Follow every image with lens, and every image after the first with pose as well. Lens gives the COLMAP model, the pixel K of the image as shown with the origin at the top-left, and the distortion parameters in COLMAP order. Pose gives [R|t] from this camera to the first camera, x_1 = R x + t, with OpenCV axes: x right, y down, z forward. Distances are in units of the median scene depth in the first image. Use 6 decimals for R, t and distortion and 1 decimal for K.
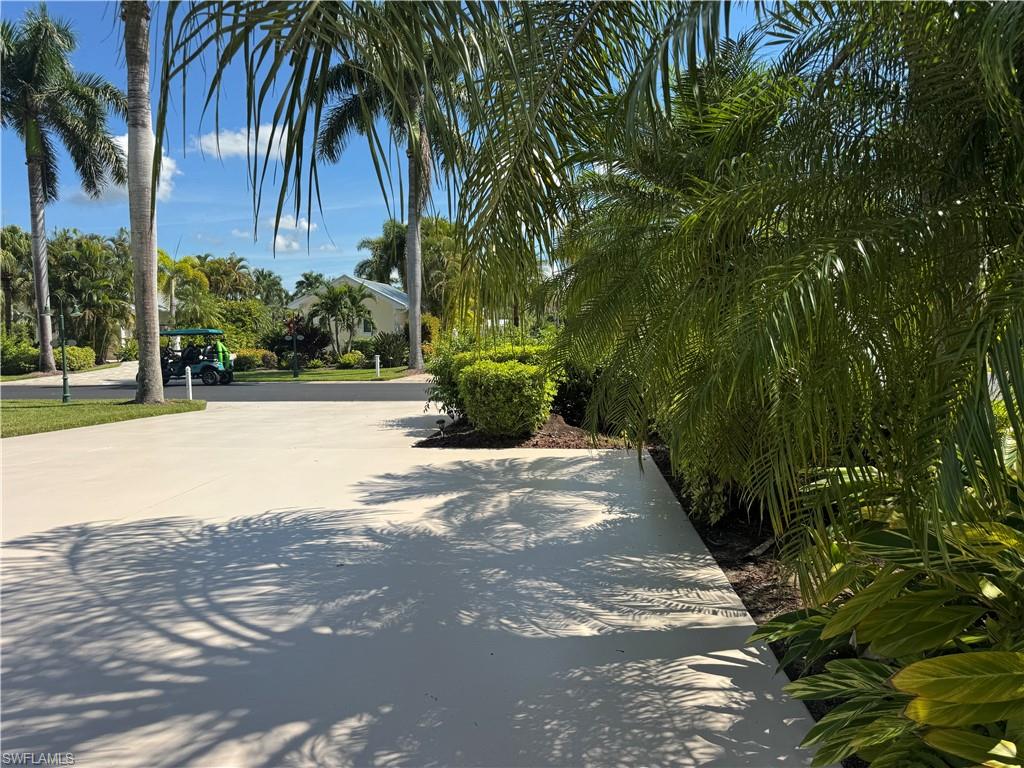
lens RADIAL K [[732.7, 0, 512.0], [0, 732.7, 384.0], [0, 0, 1]] dist [0.005226, -0.000173]
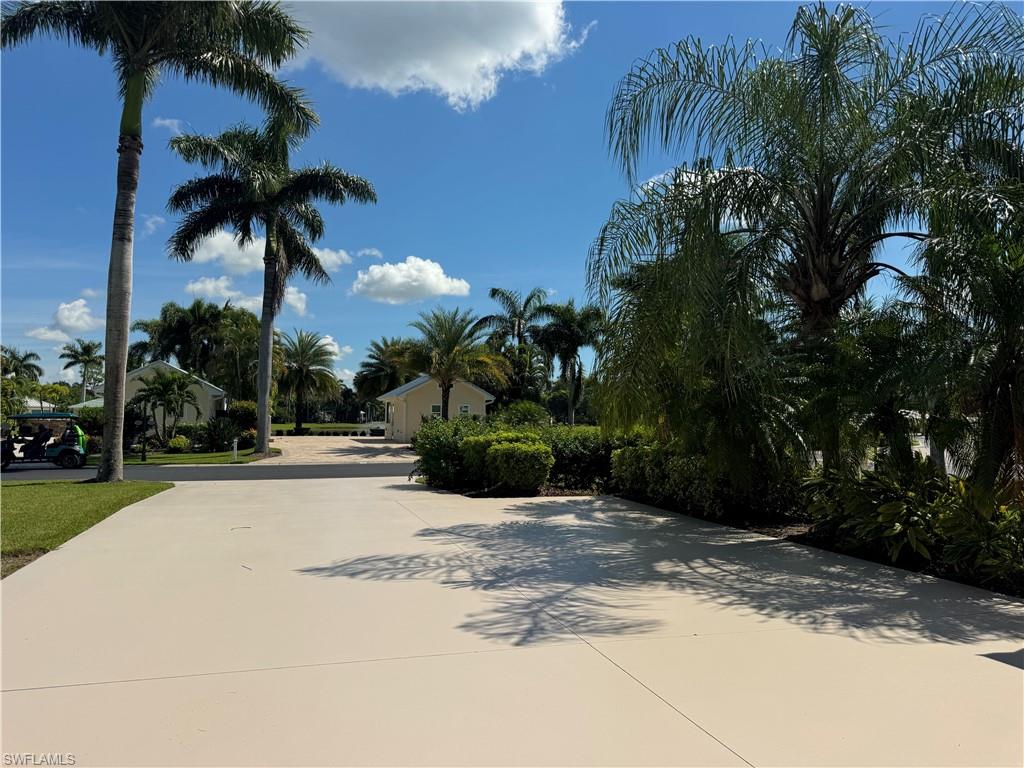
lens RADIAL K [[732.7, 0, 512.0], [0, 732.7, 384.0], [0, 0, 1]] dist [0.005226, -0.000173]
pose [[0.925077, 0.036370, 0.378035, -0.234396], [0.008515, 0.993168, -0.116386, 0.008893], [-0.379685, 0.110885, 0.918447, -0.170307]]
